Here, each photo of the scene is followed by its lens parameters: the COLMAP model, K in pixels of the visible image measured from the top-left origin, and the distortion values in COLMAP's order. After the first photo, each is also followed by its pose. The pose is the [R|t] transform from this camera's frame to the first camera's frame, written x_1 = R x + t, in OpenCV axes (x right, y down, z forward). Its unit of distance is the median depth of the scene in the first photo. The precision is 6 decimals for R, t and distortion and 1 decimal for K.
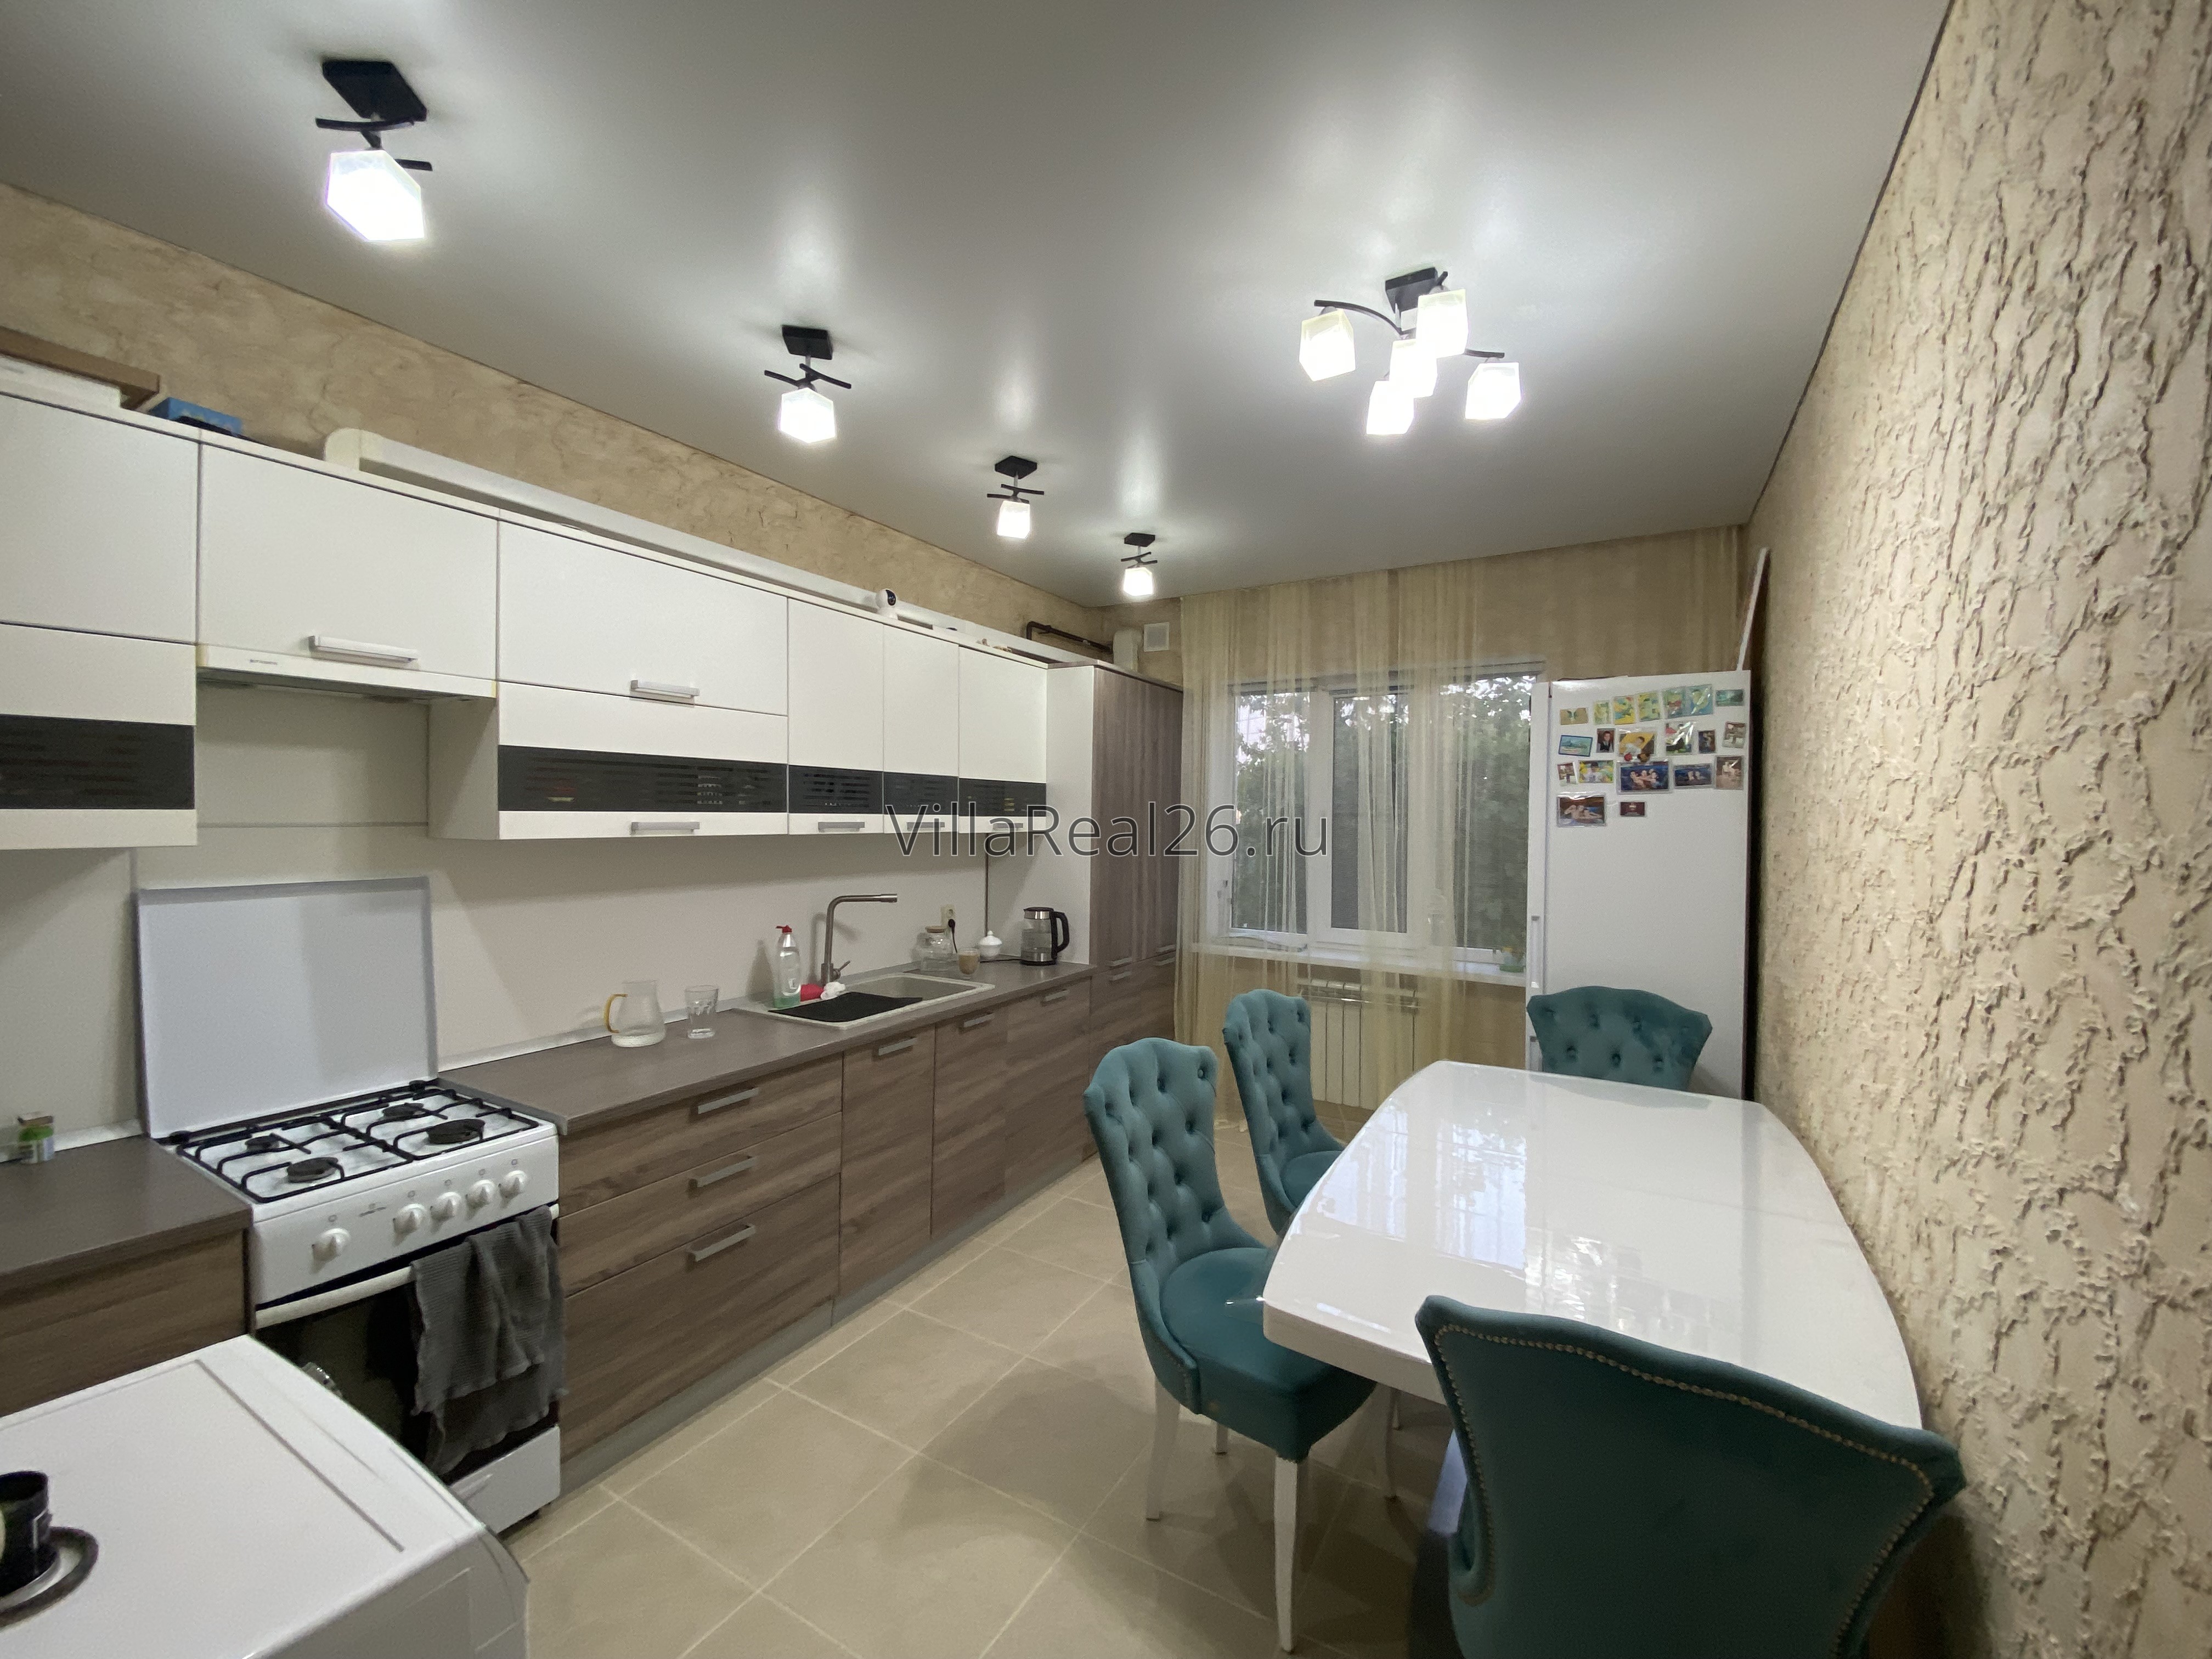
lens RADIAL K [[882.6, 0, 1099.3], [0, 882.6, 833.5], [0, 0, 1]] dist [0.006020, -0.014328]
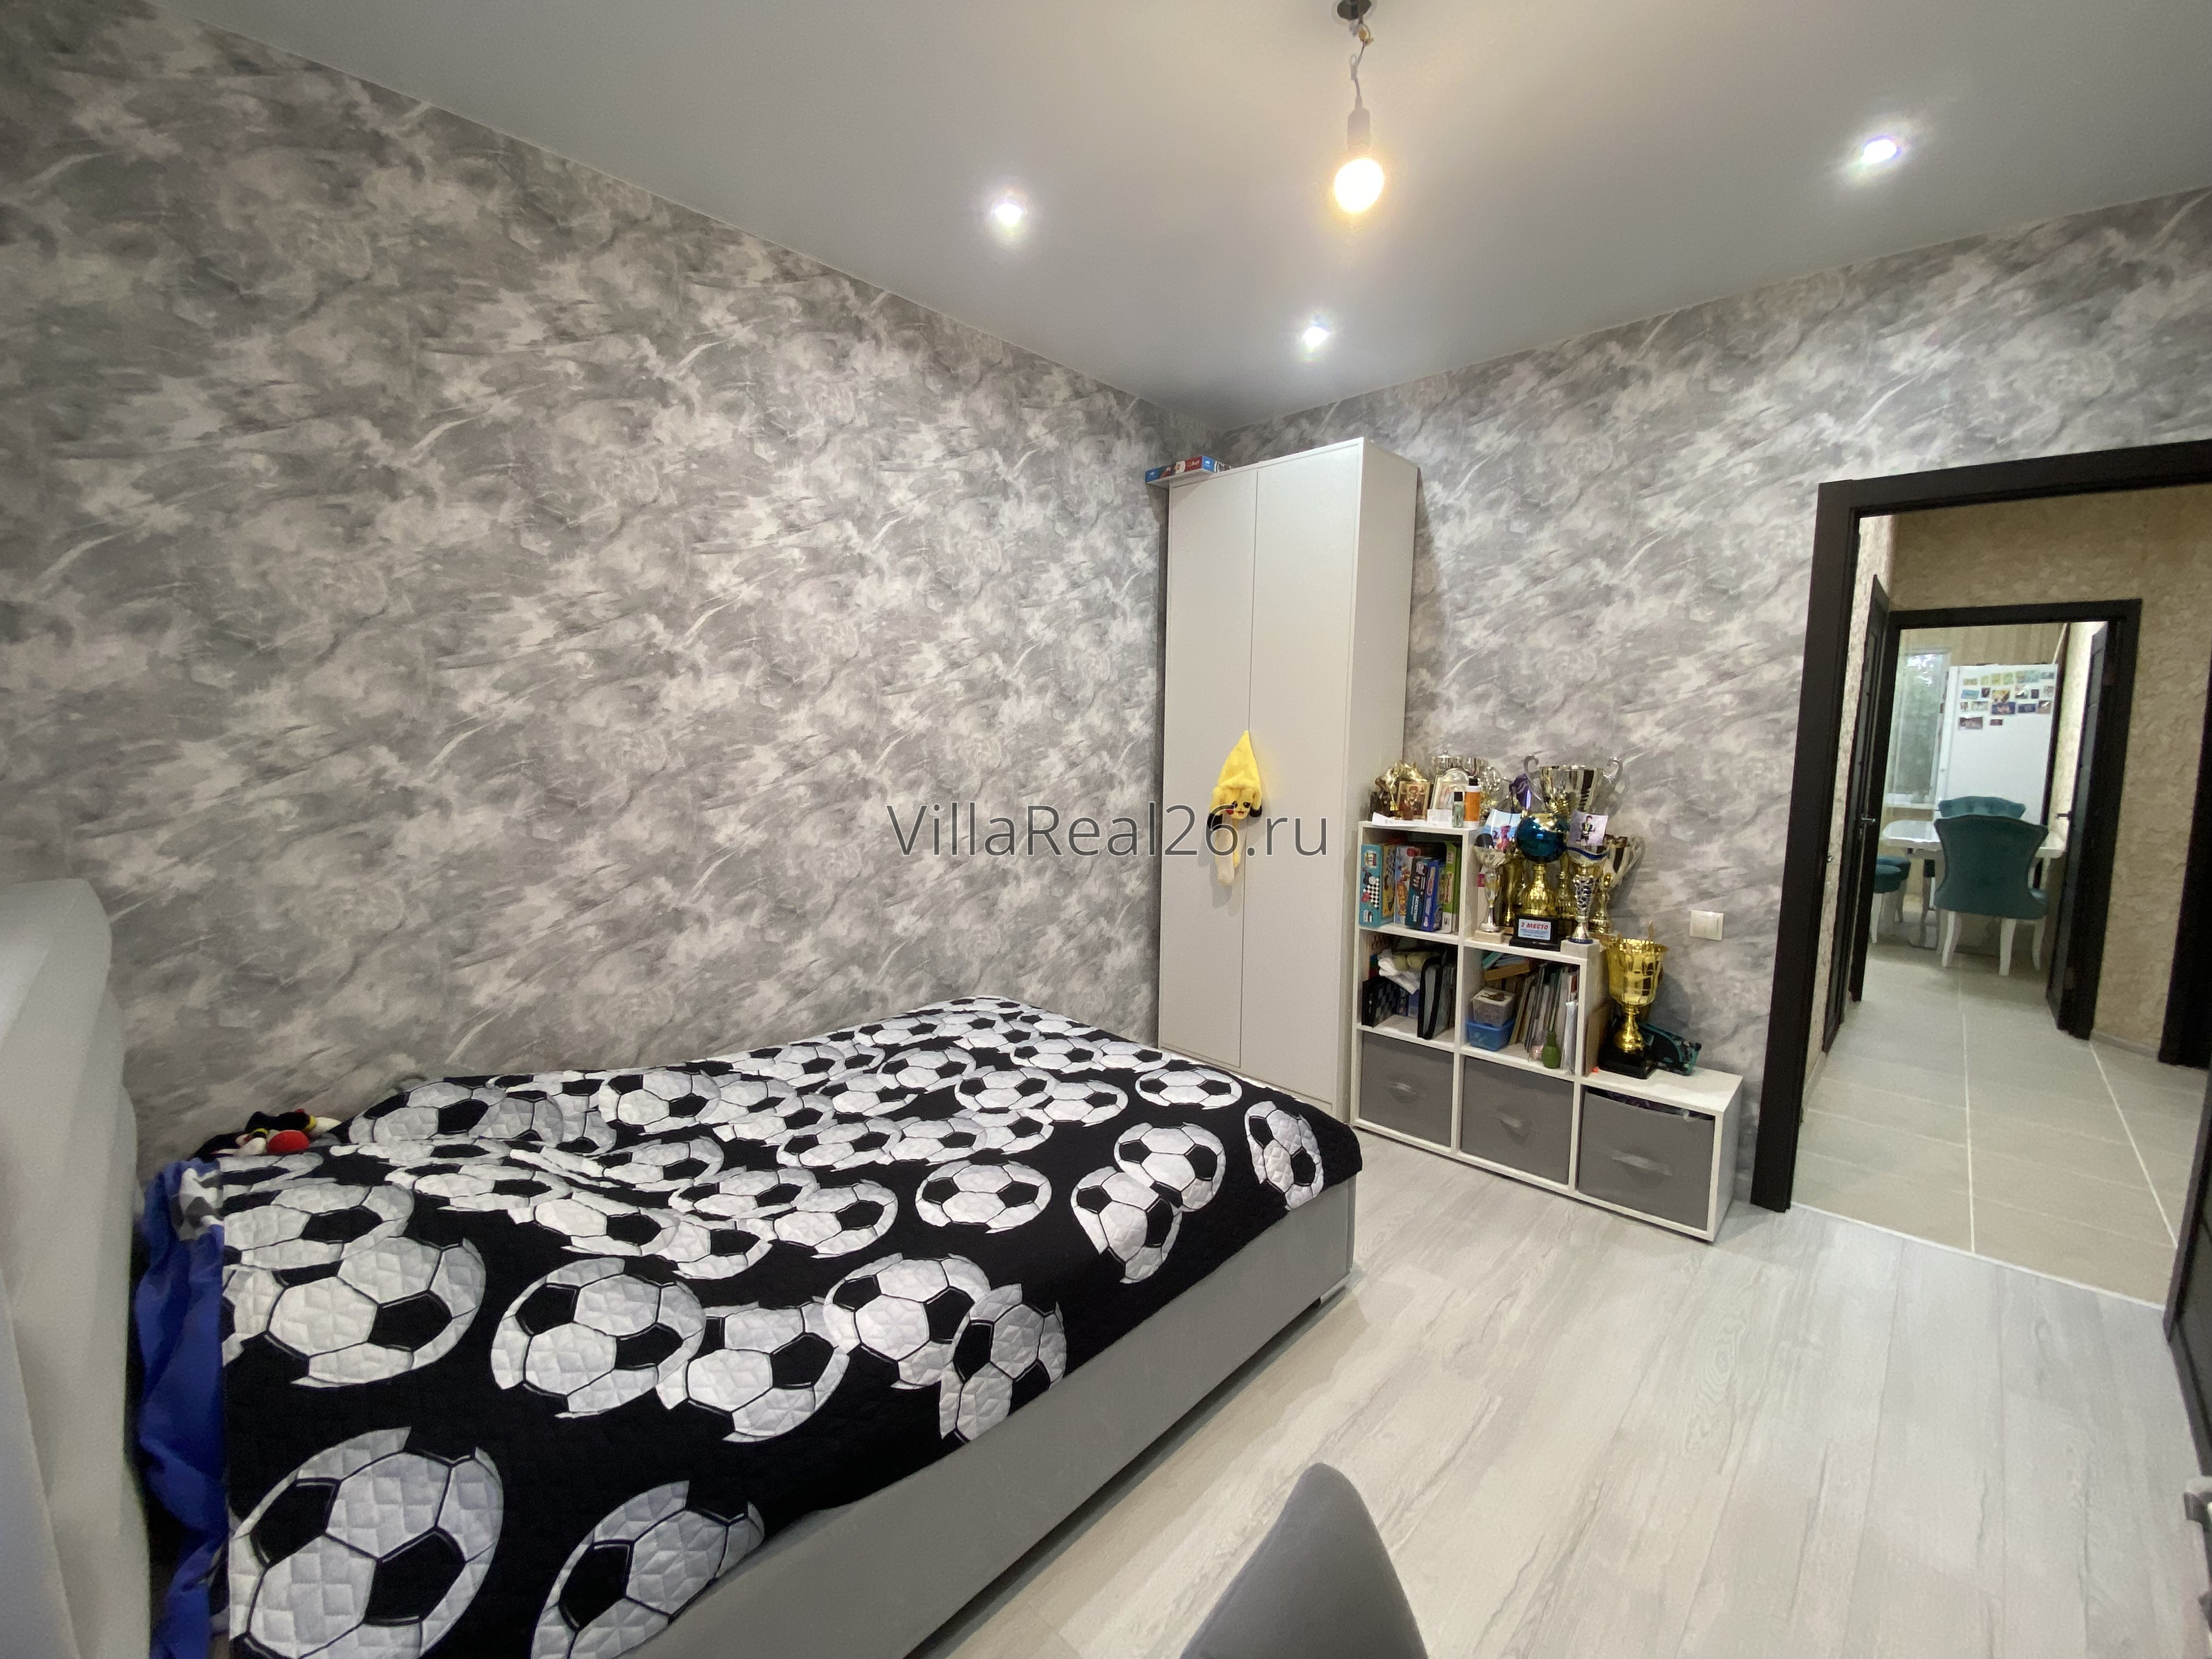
lens RADIAL K [[882.6, 0, 1141.8], [0, 882.6, 825.0], [0, 0, 1]] dist [0.006020, -0.014328]
pose [[0.975525, 0.029532, -0.217898, -1.180551], [-0.011331, 0.996375, 0.084314, 0.079140], [0.219598, -0.079782, 0.972323, -1.919989]]
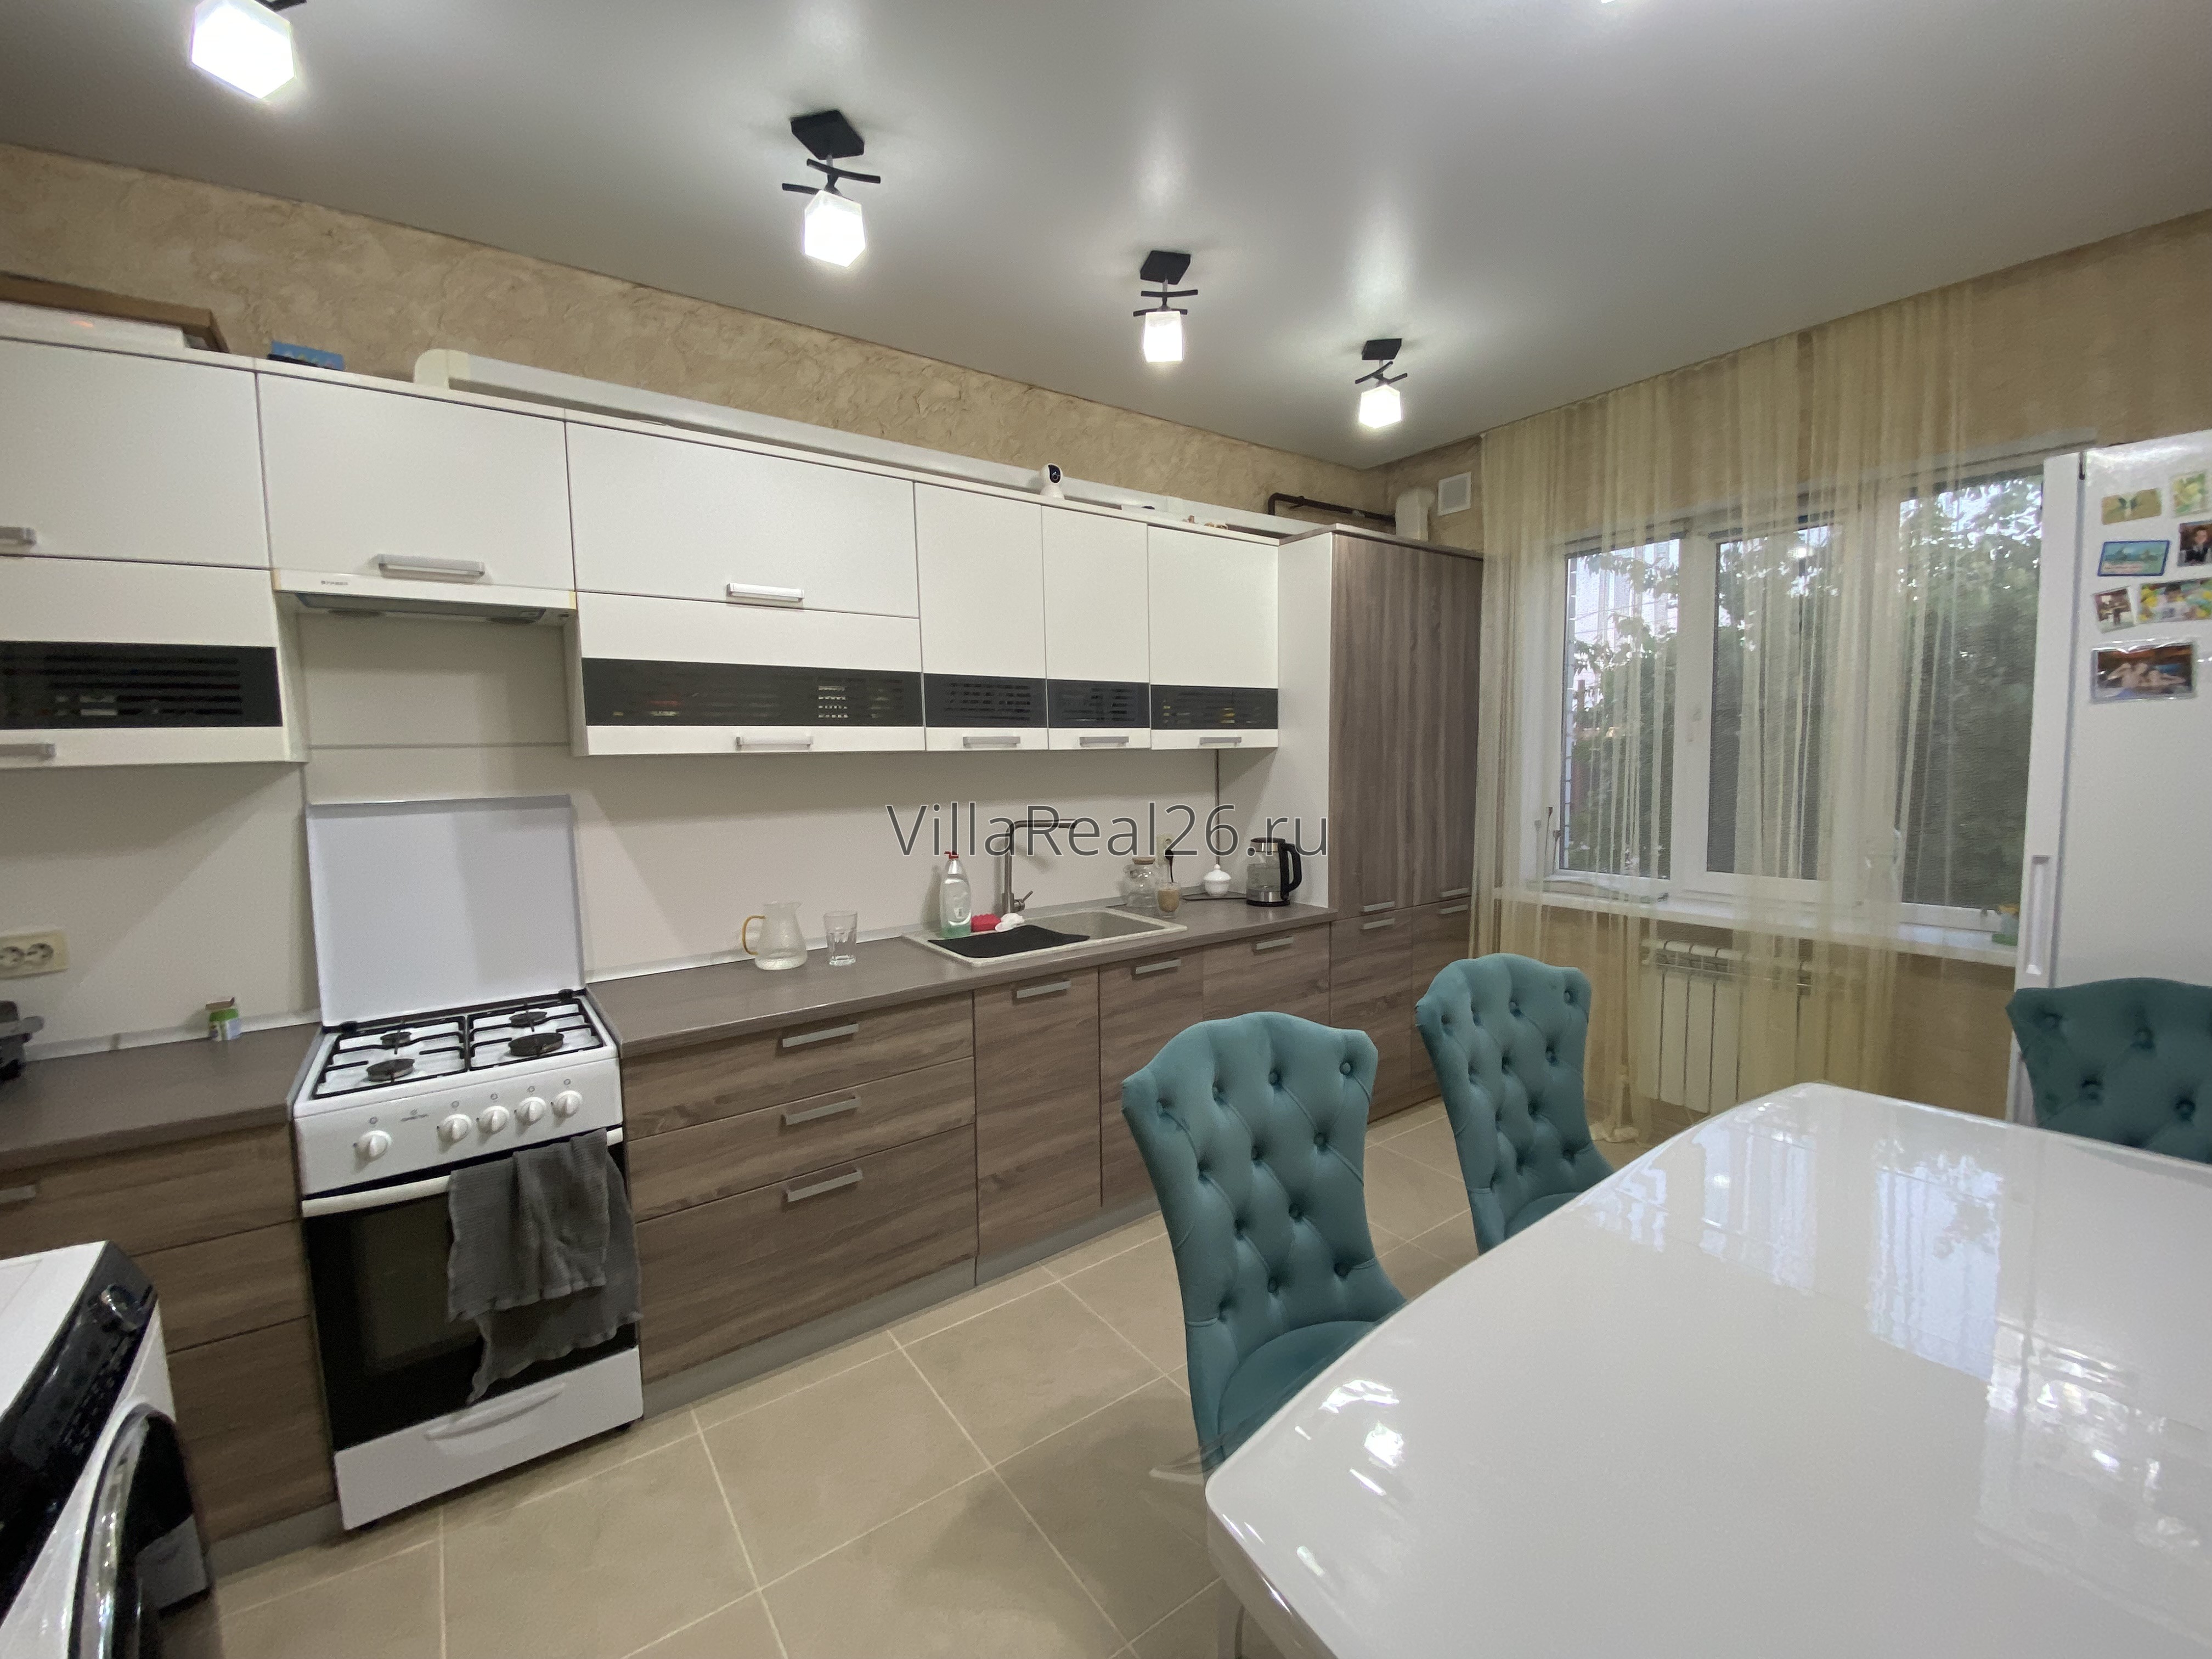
lens RADIAL K [[882.6, 0, 1104.9], [0, 882.6, 832.8], [0, 0, 1]] dist [0.006020, -0.014328]
pose [[0.913951, 0.007574, -0.405753, 0.178721], [0.021163, 0.997576, 0.066292, 0.029017], [0.405272, -0.069174, 0.911575, 0.238767]]
